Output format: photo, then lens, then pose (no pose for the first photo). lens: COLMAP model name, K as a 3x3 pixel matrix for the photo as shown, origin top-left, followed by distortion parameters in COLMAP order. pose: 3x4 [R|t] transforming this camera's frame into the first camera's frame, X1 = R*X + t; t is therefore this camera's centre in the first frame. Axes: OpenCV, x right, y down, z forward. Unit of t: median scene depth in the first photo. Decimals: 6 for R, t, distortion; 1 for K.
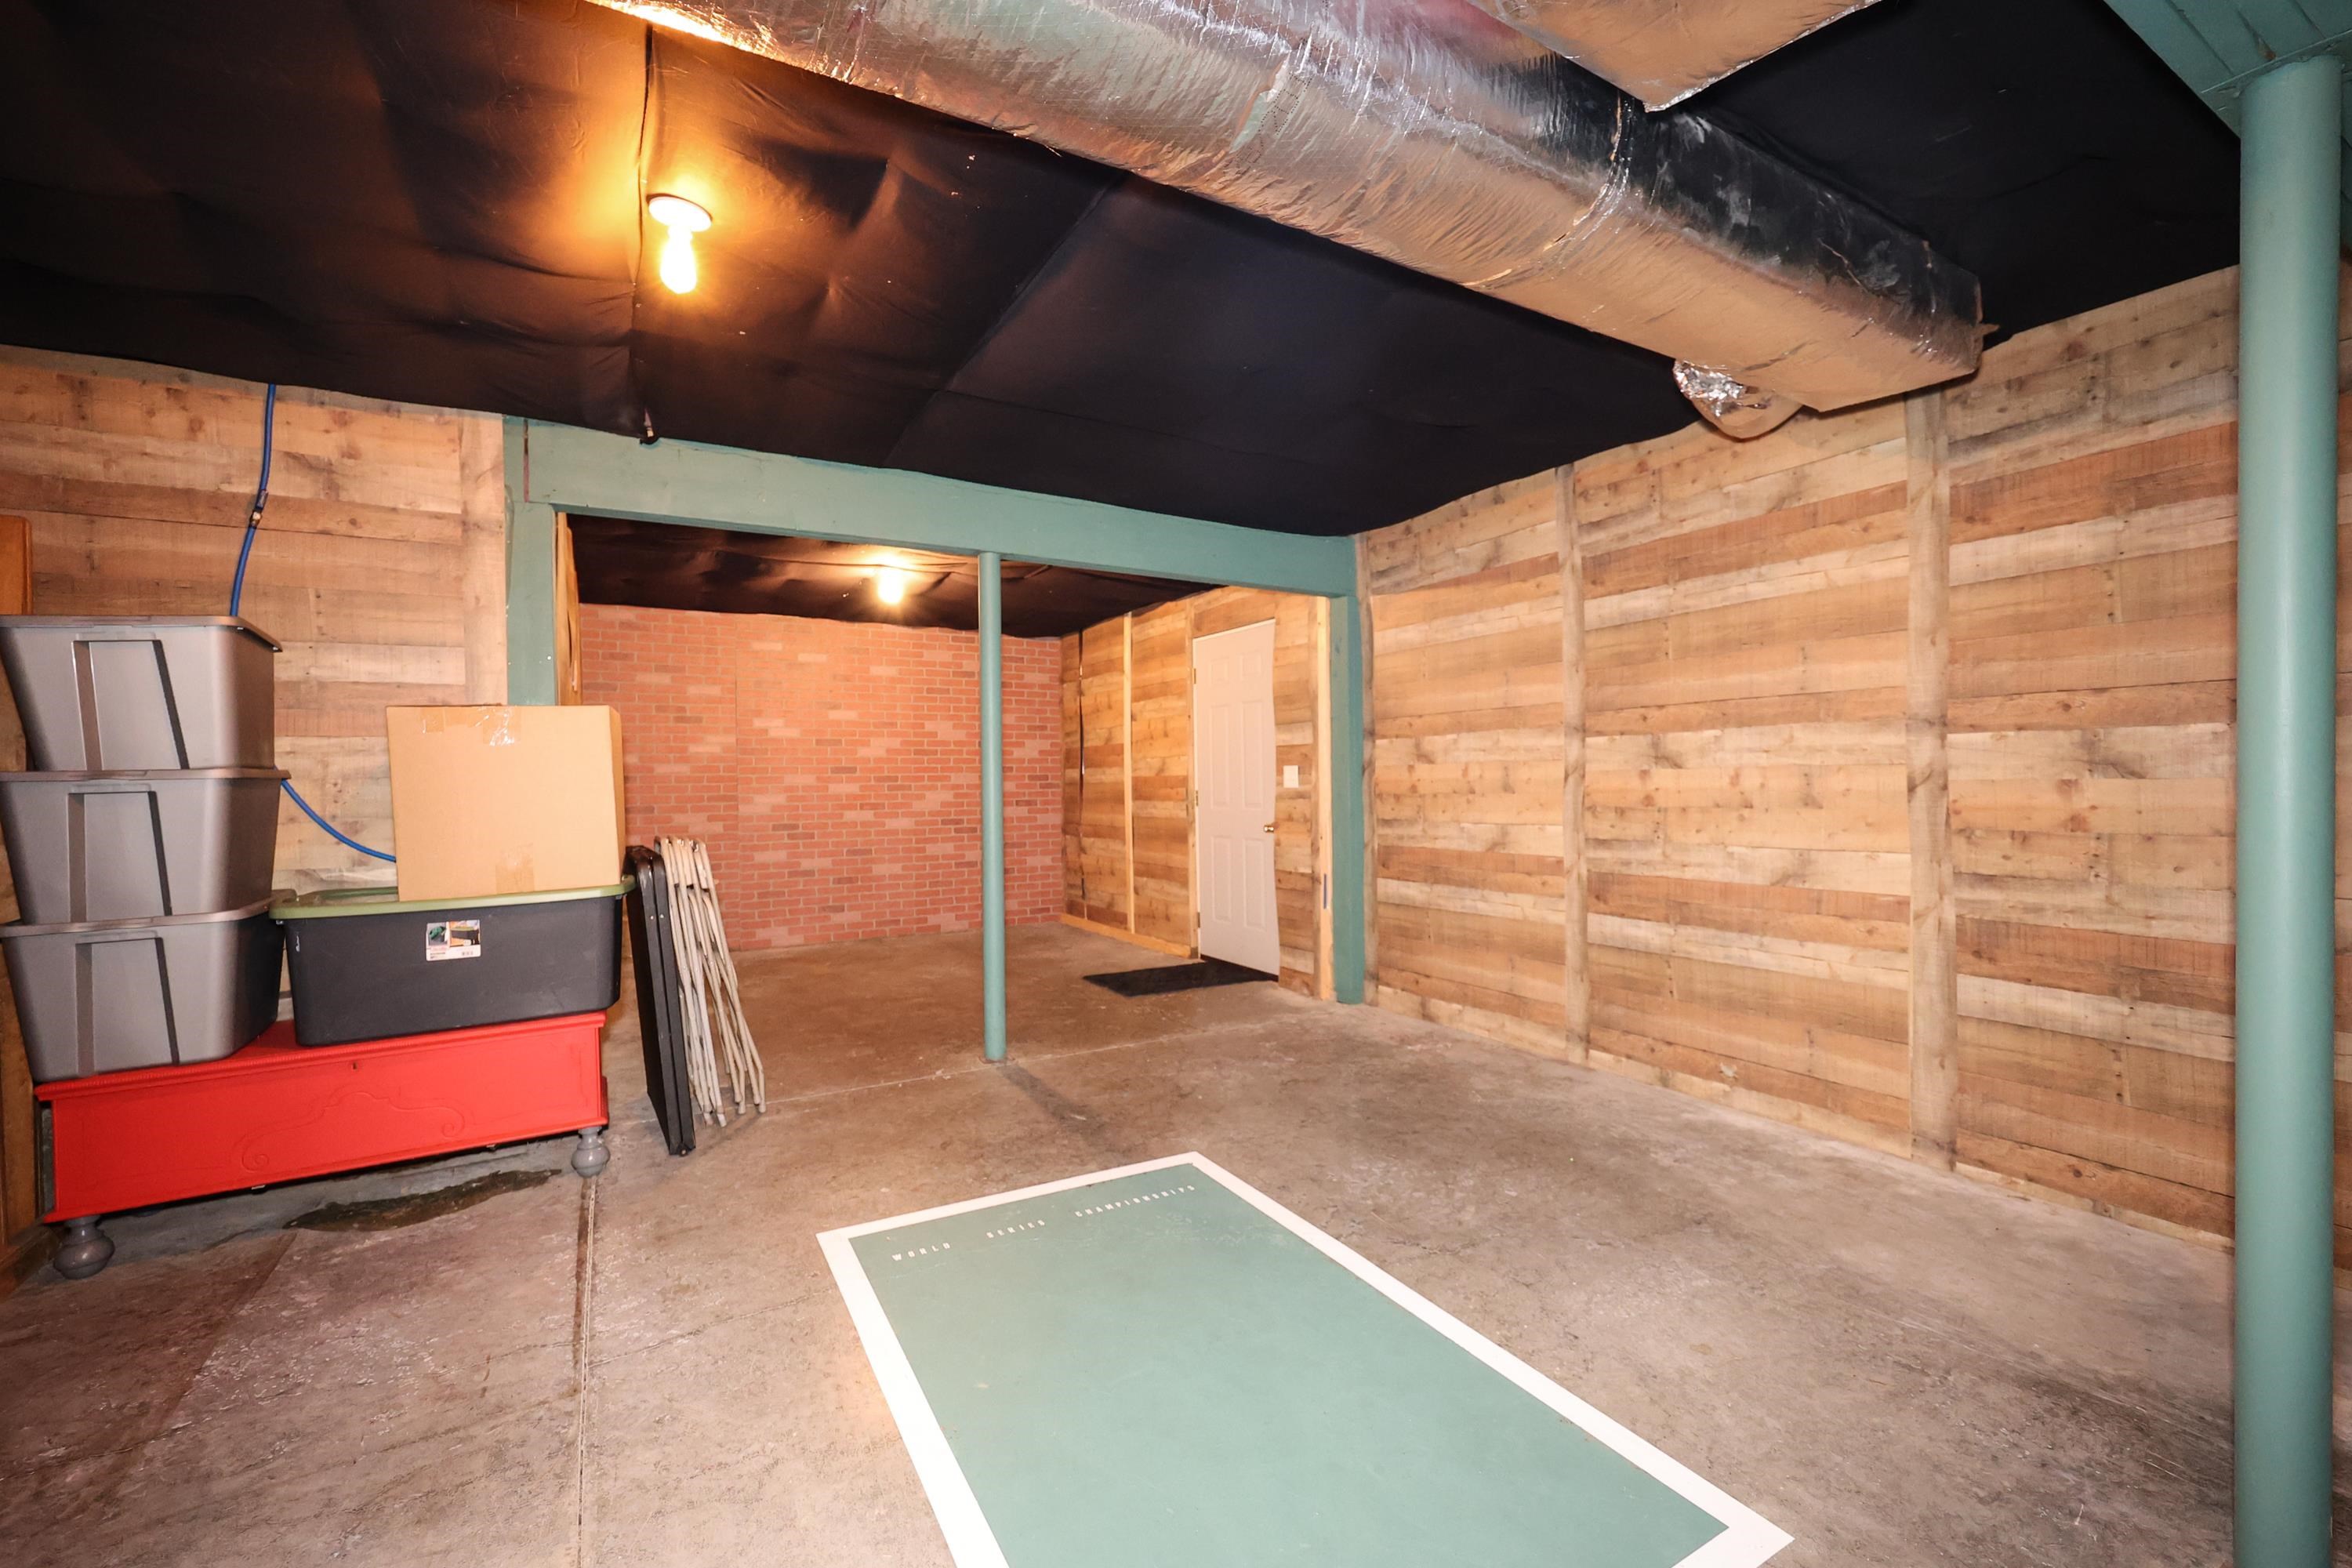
lens RADIAL K [[982.5, 0, 1164.0], [0, 982.5, 778.7], [0, 0, 1]] dist [-0.000366, 0.000318]
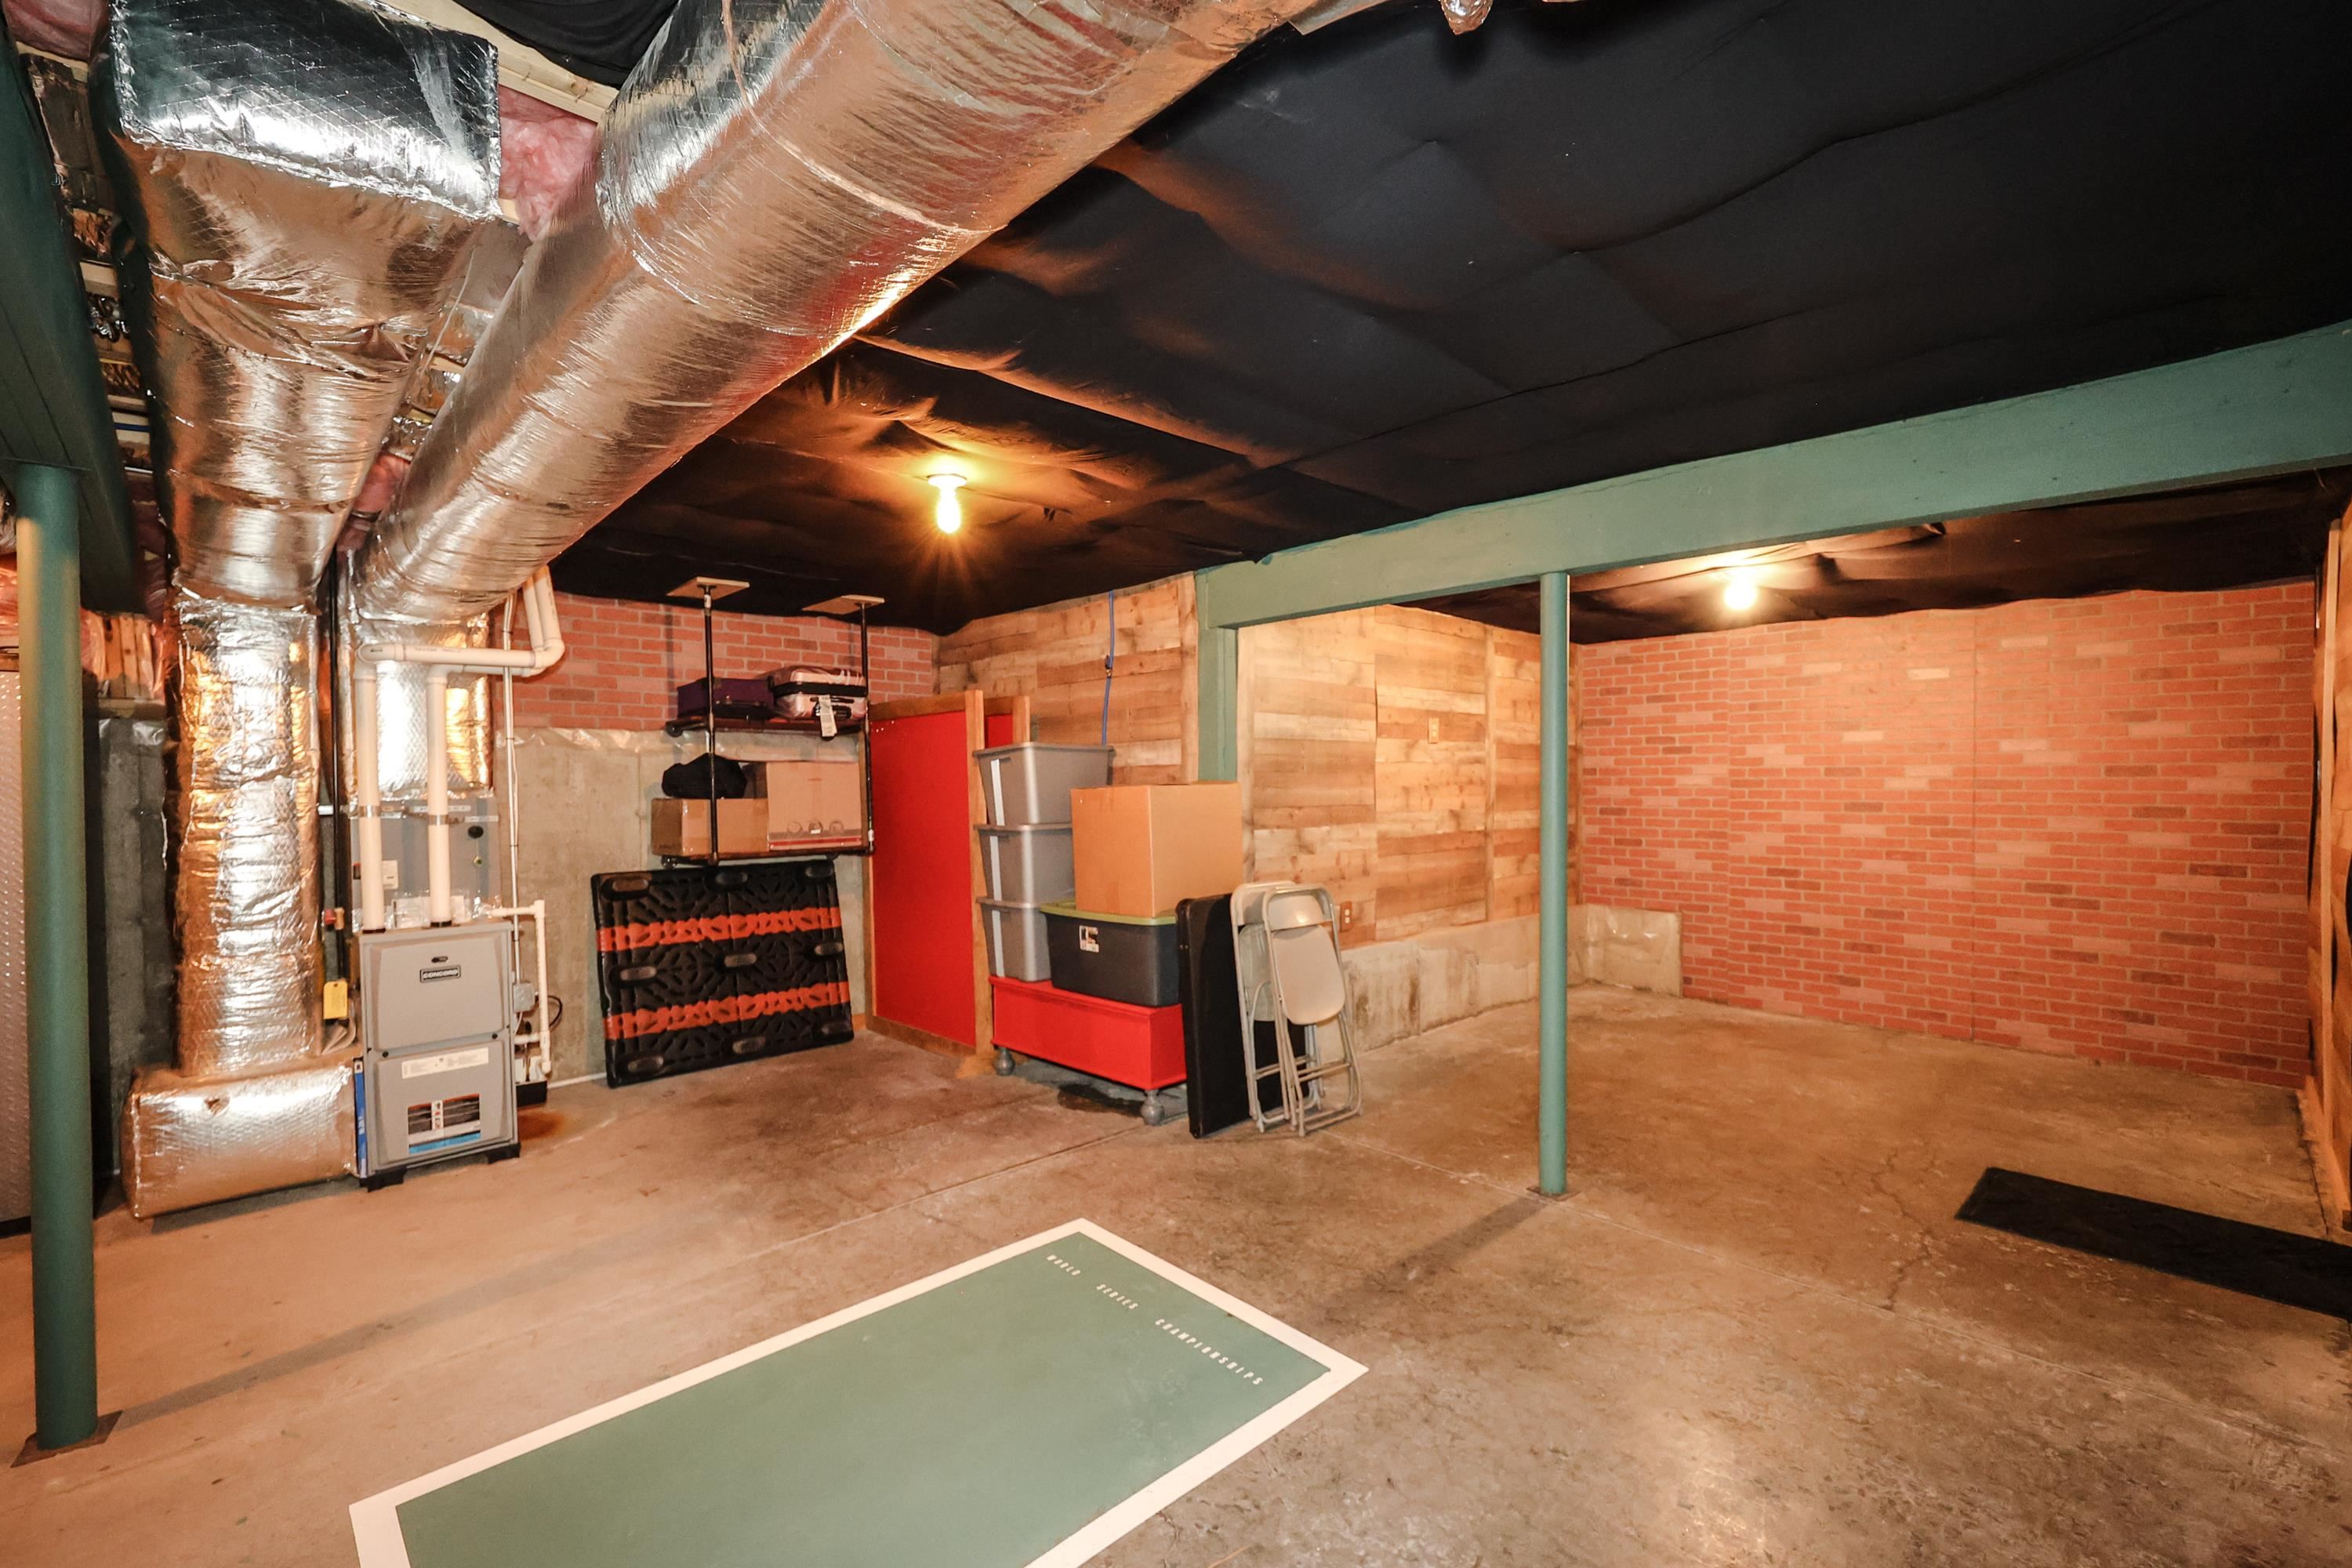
lens RADIAL K [[982.5, 0, 1164.9], [0, 982.5, 791.6], [0, 0, 1]] dist [-0.000366, 0.000318]
pose [[0.253571, 0.018711, -0.967136, 0.363252], [-0.000760, 0.999816, 0.019144, -0.044270], [0.967317, -0.004119, 0.253538, 0.323827]]
